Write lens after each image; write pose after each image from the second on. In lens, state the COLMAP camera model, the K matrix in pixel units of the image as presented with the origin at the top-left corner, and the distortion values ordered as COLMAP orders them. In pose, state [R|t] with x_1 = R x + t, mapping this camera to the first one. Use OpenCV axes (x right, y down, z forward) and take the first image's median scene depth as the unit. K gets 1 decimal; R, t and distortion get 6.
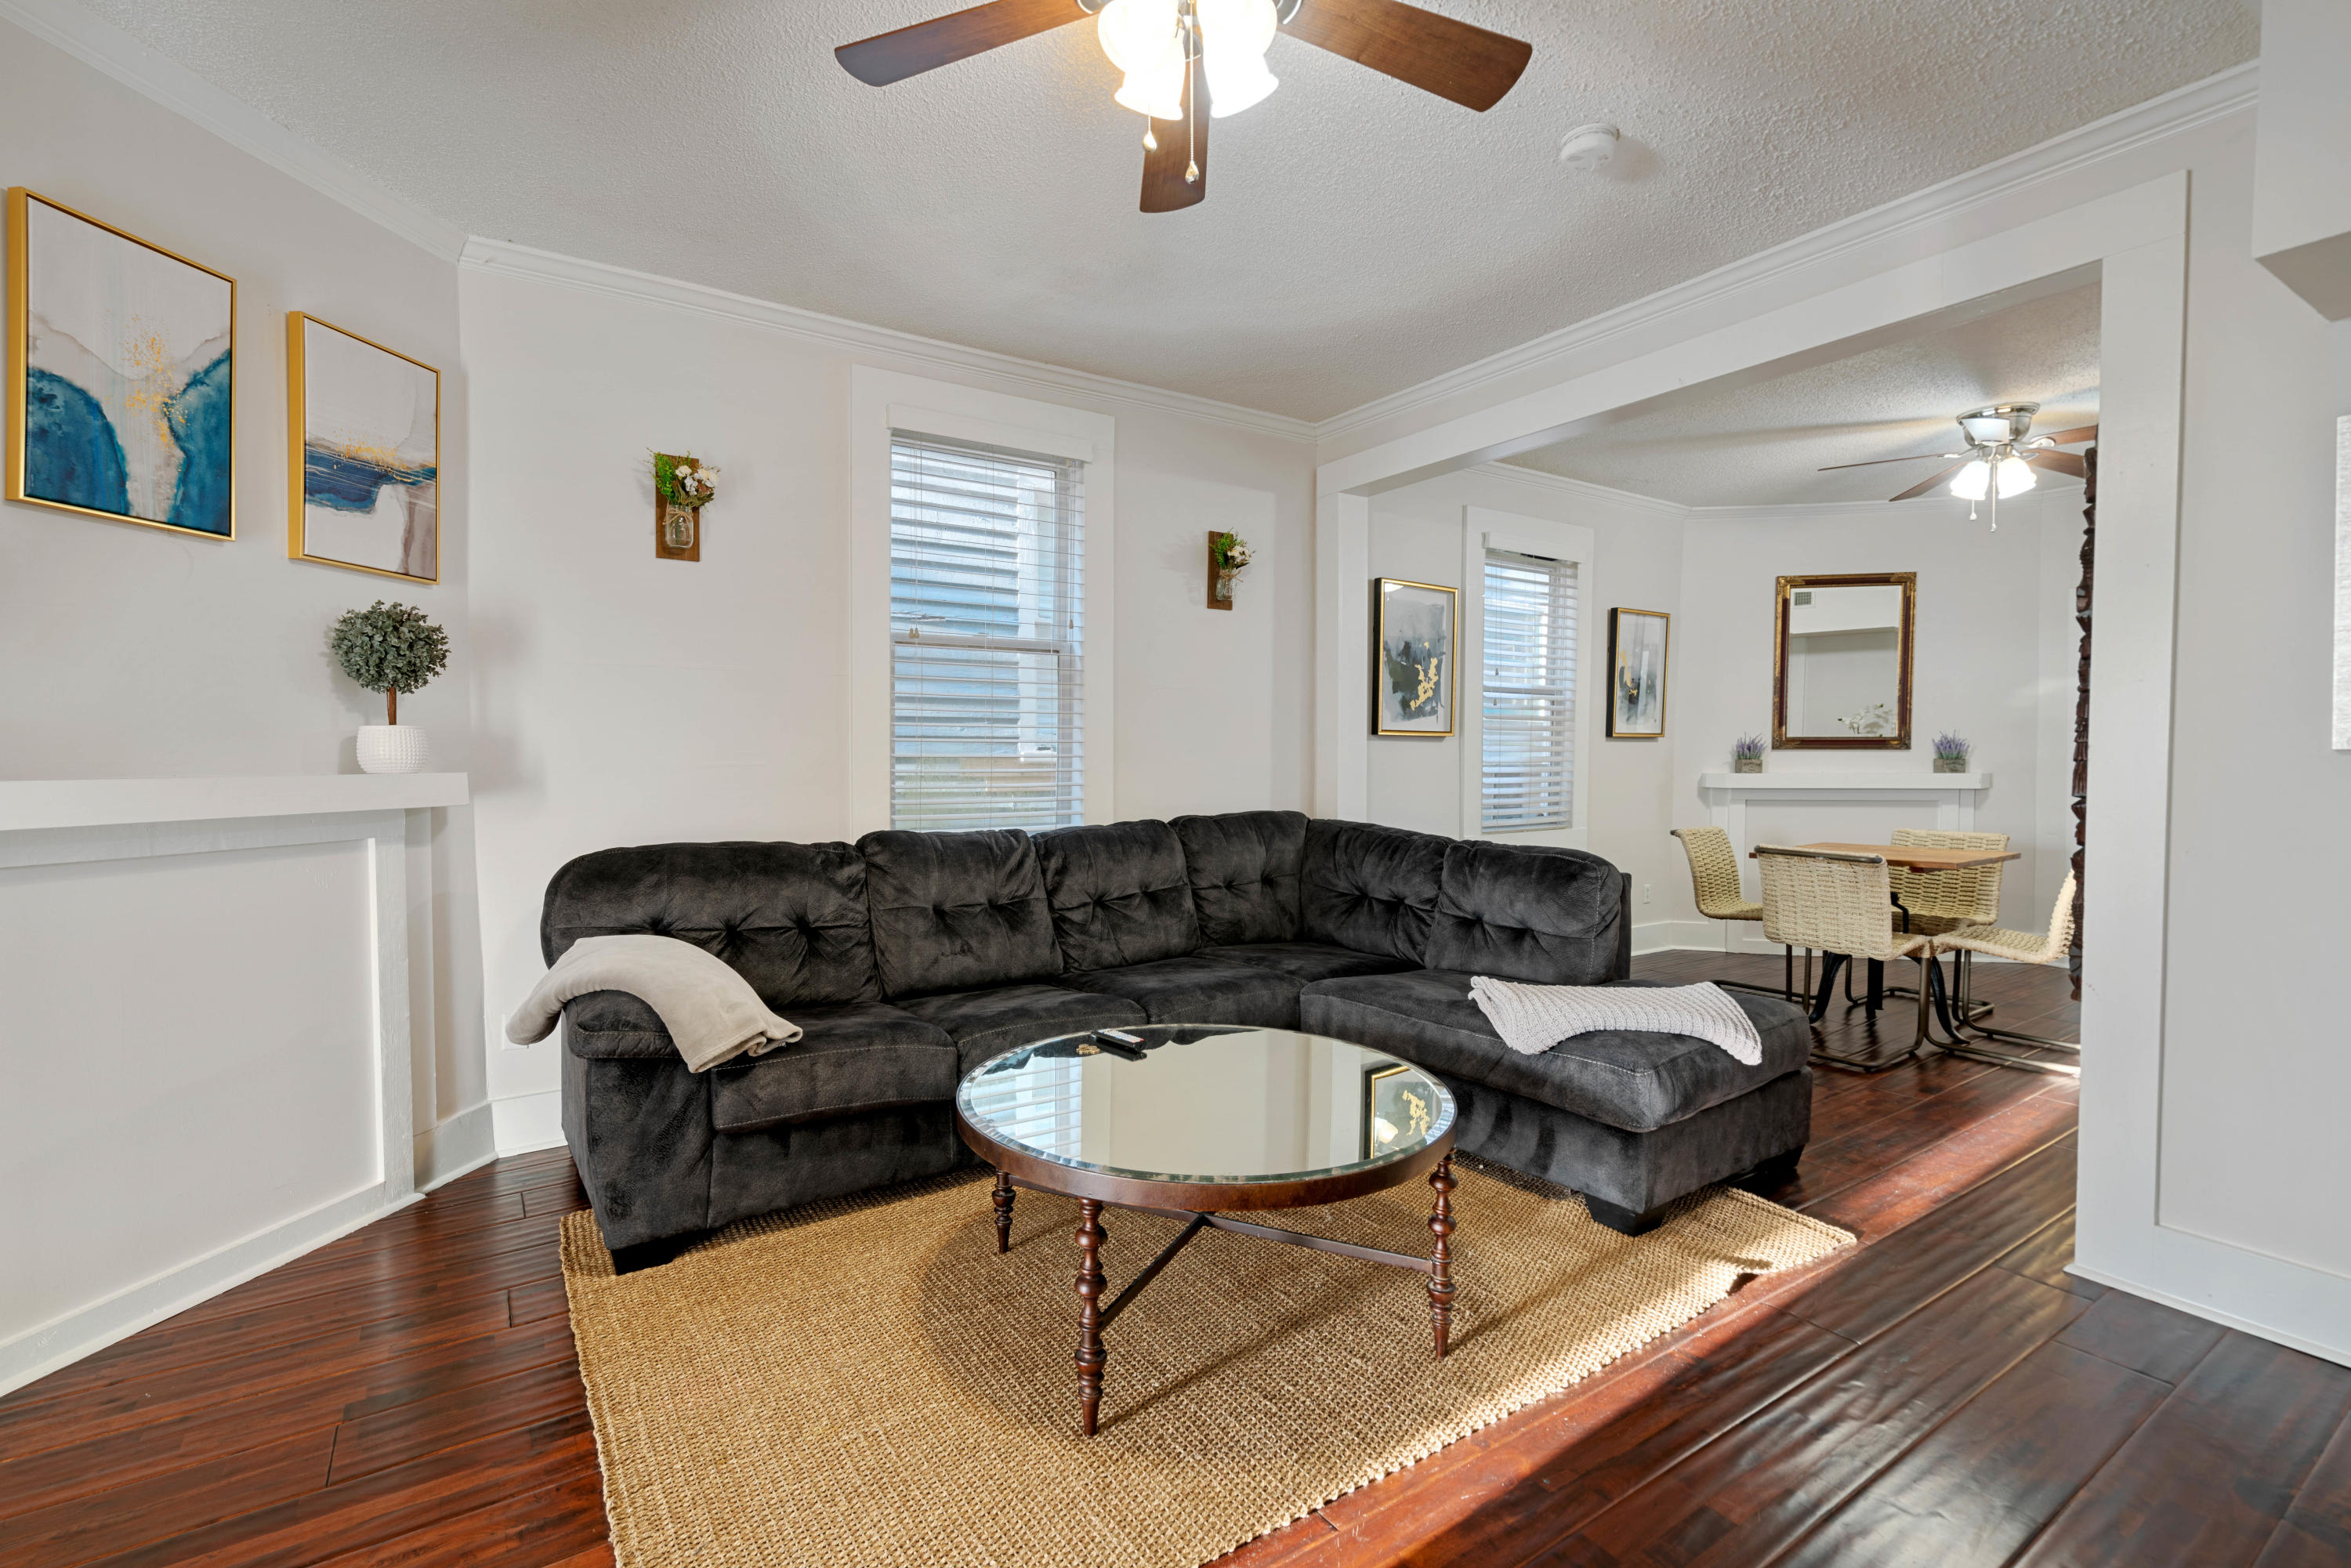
lens RADIAL K [[1060.3, 0, 1157.3], [0, 1060.3, 792.9], [0, 0, 1]] dist [0.000874, -0.000884]
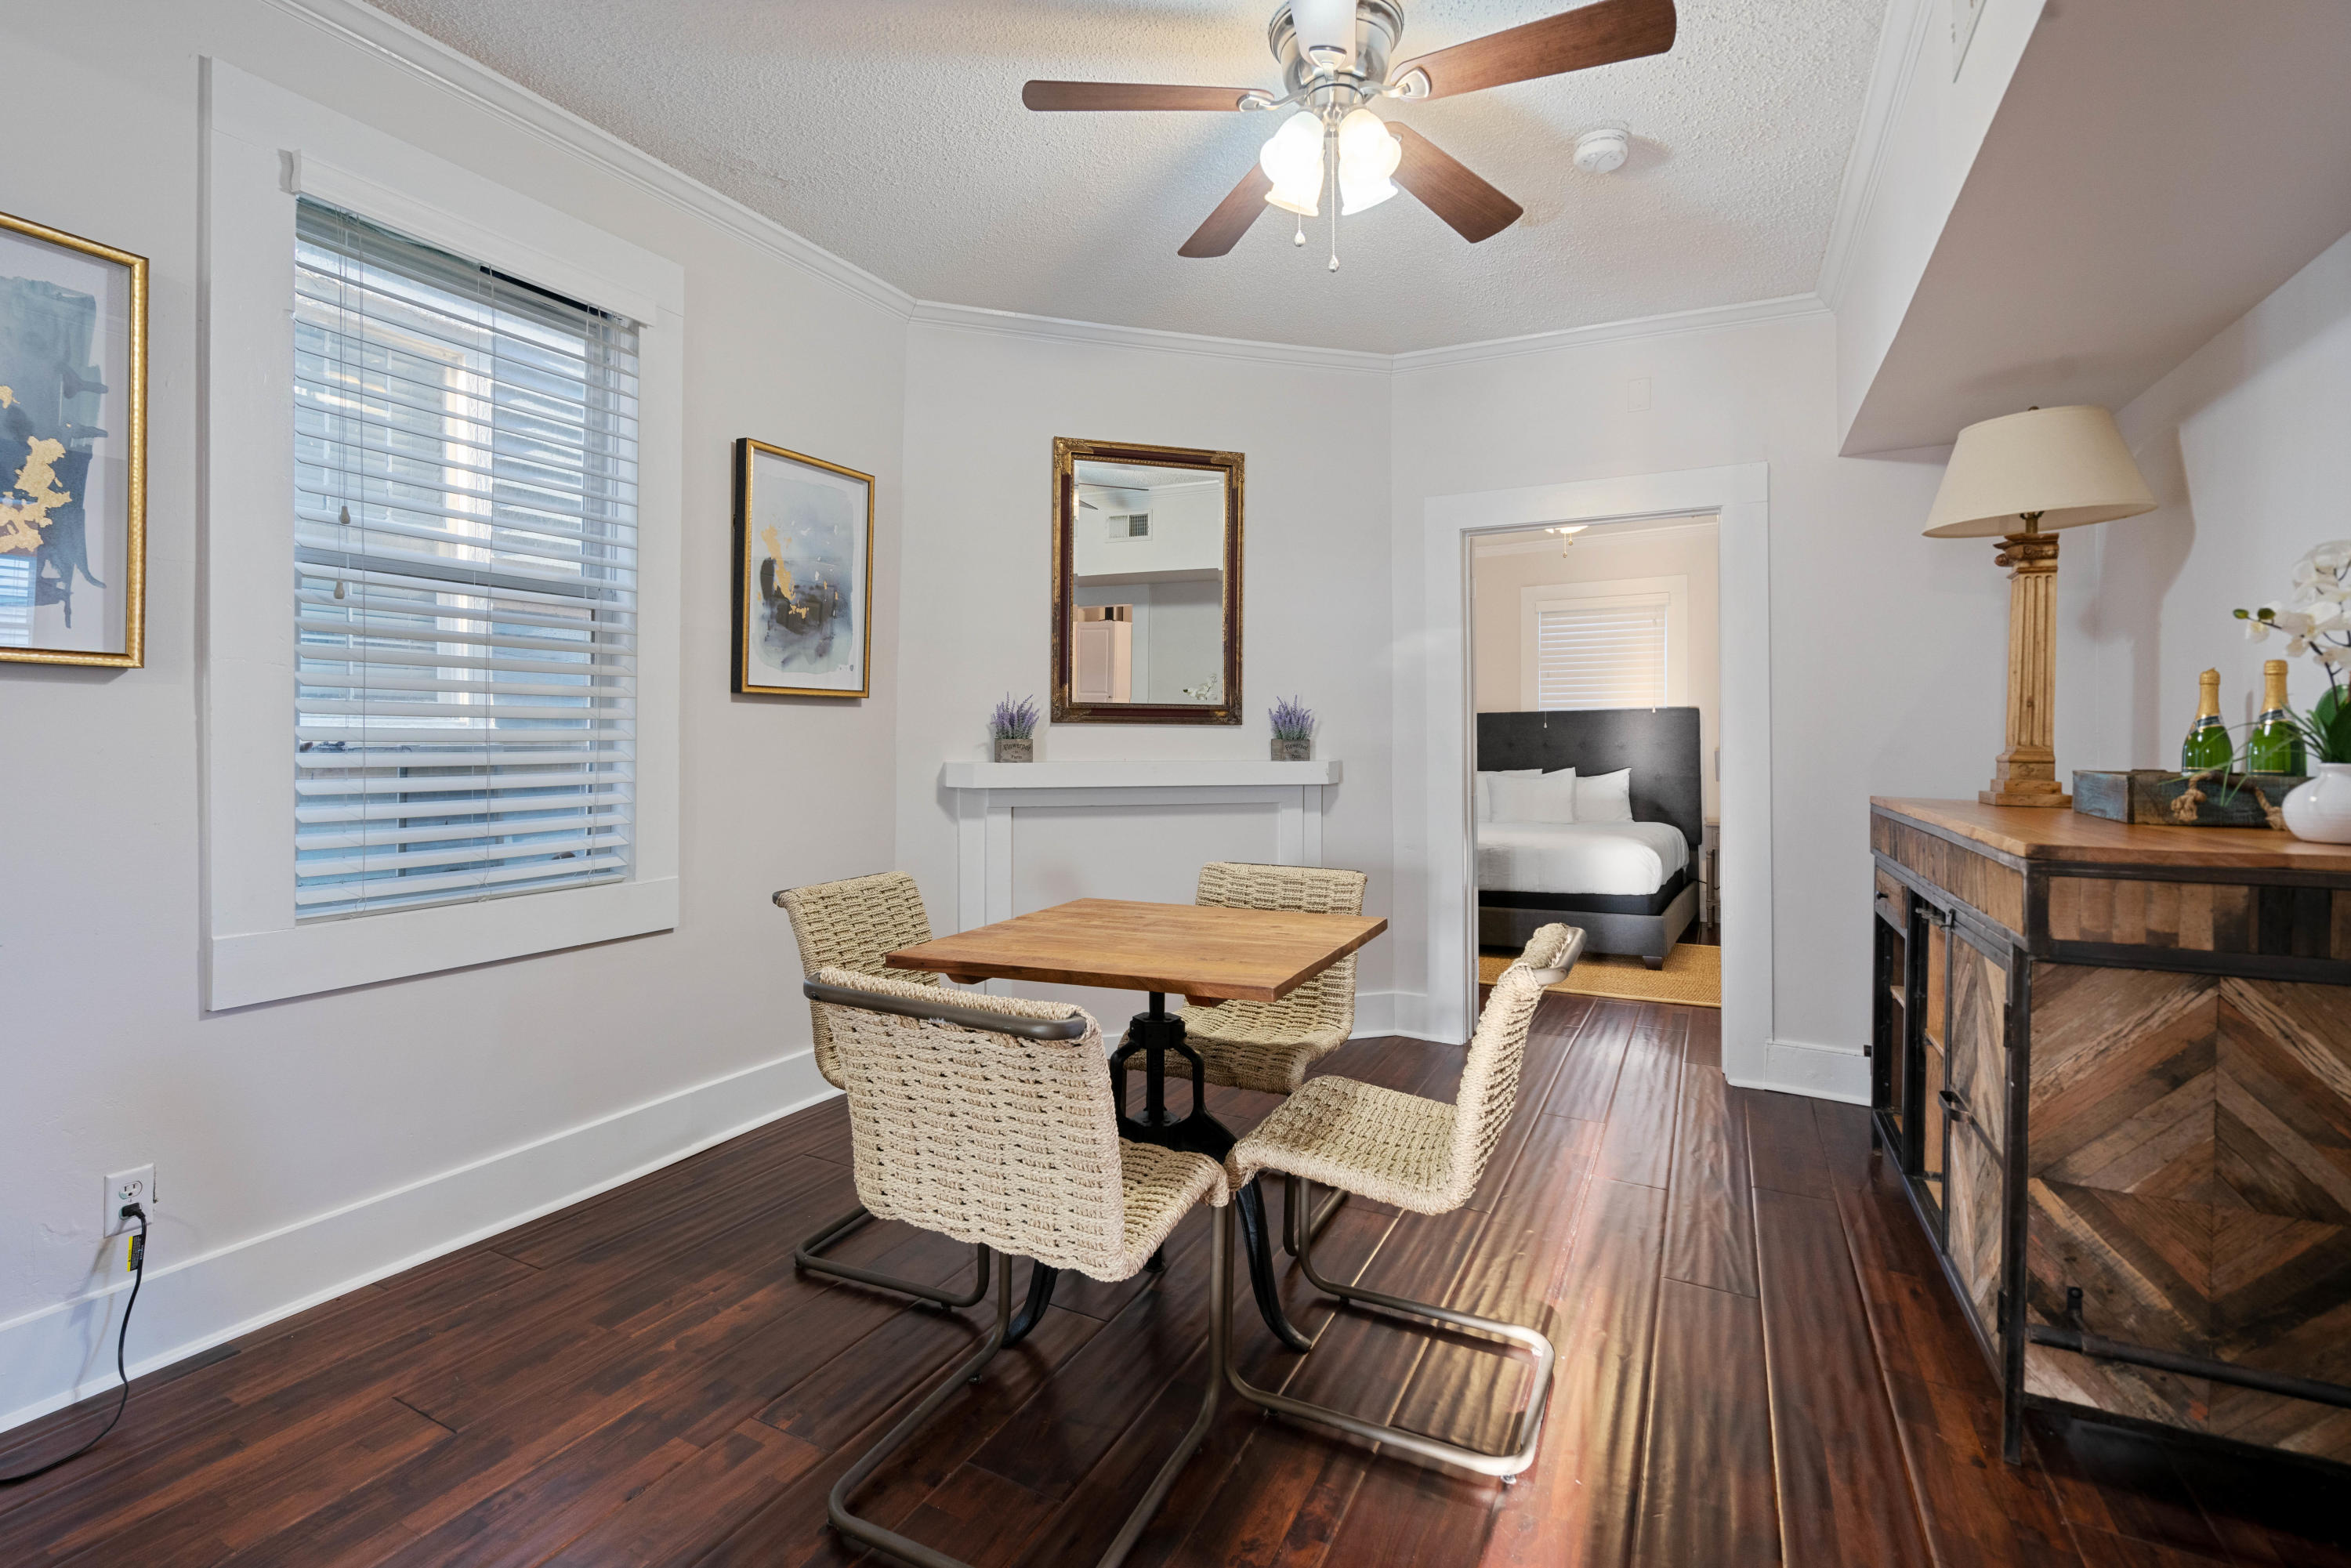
lens RADIAL K [[1049.0, 0, 1177.0], [0, 1049.0, 746.9], [0, 0, 1]] dist [-0.045379, -0.000135]
pose [[0.872860, 0.001789, 0.487967, 0.364277], [0.011719, 0.999628, -0.024628, -0.012138], [-0.487829, 0.027215, 0.872515, 0.461612]]
